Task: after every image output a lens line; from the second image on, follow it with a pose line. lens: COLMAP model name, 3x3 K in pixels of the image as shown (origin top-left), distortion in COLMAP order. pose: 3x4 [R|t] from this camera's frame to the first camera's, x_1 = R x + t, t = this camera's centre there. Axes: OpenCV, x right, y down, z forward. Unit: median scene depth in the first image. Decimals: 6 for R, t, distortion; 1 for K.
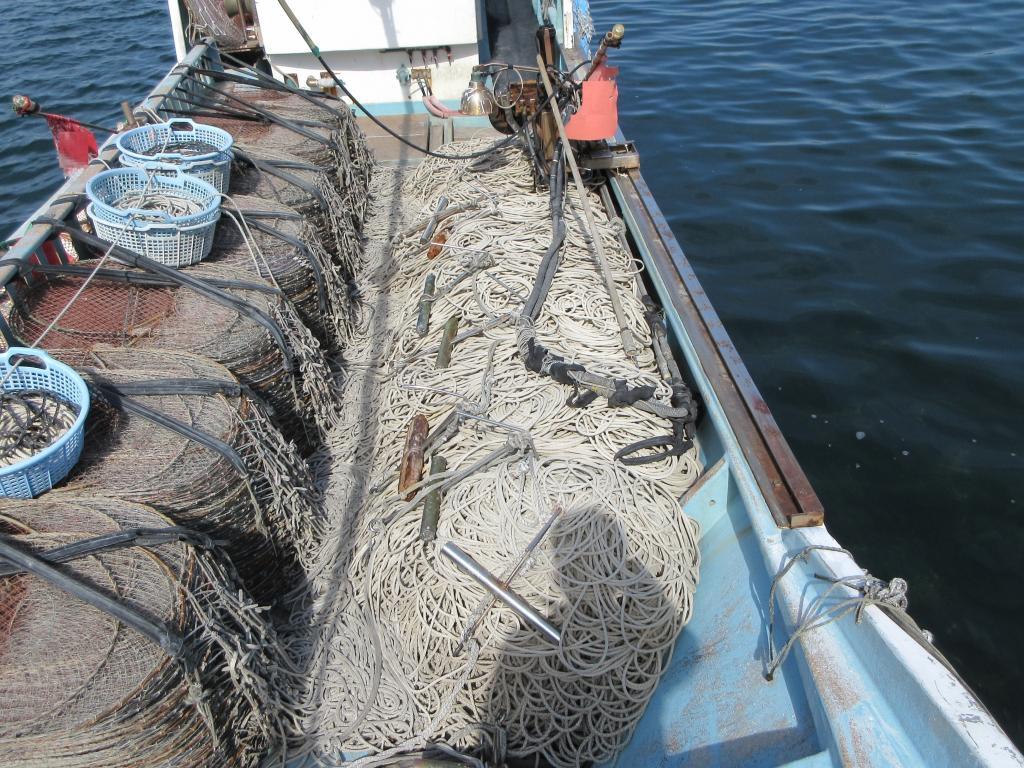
lens RADIAL K [[857.4, 0, 512.0], [0, 857.4, 384.0], [0, 0, 1]] dist [-0.004343, 0.014586]
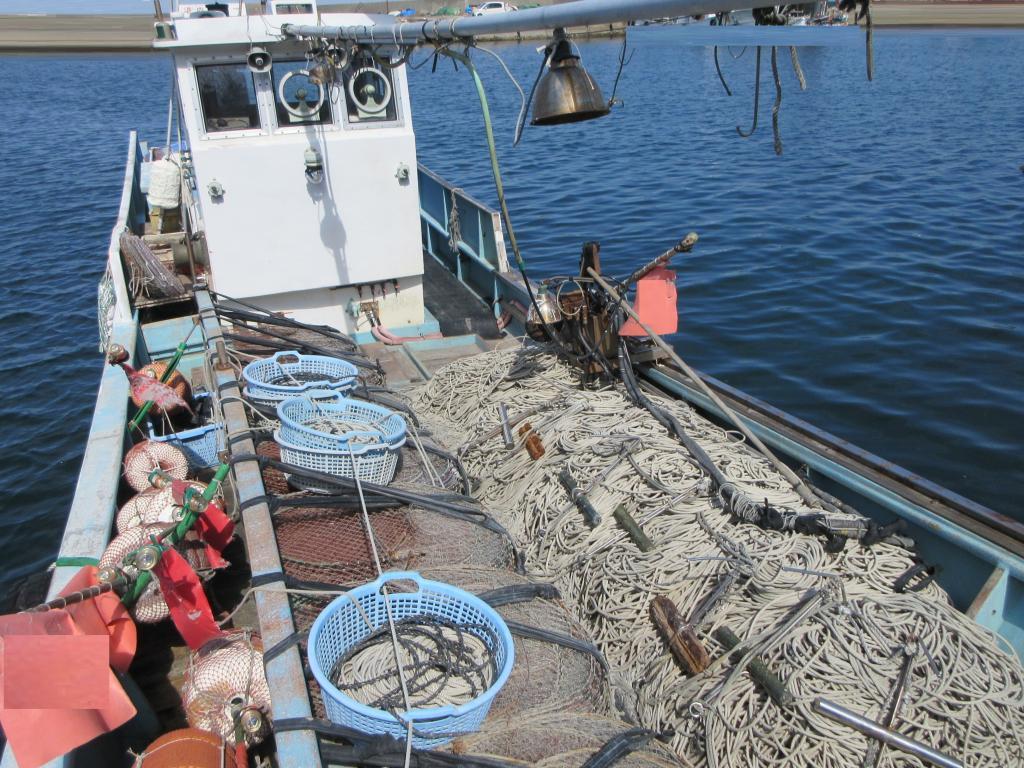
lens RADIAL K [[857.4, 0, 512.0], [0, 857.4, 384.0], [0, 0, 1]] dist [-0.004343, 0.014586]
pose [[0.952699, -0.112644, 0.282269, -0.525132], [0.182239, 0.955011, -0.233972, 0.002333], [-0.243215, 0.274345, 0.930366, 0.044417]]
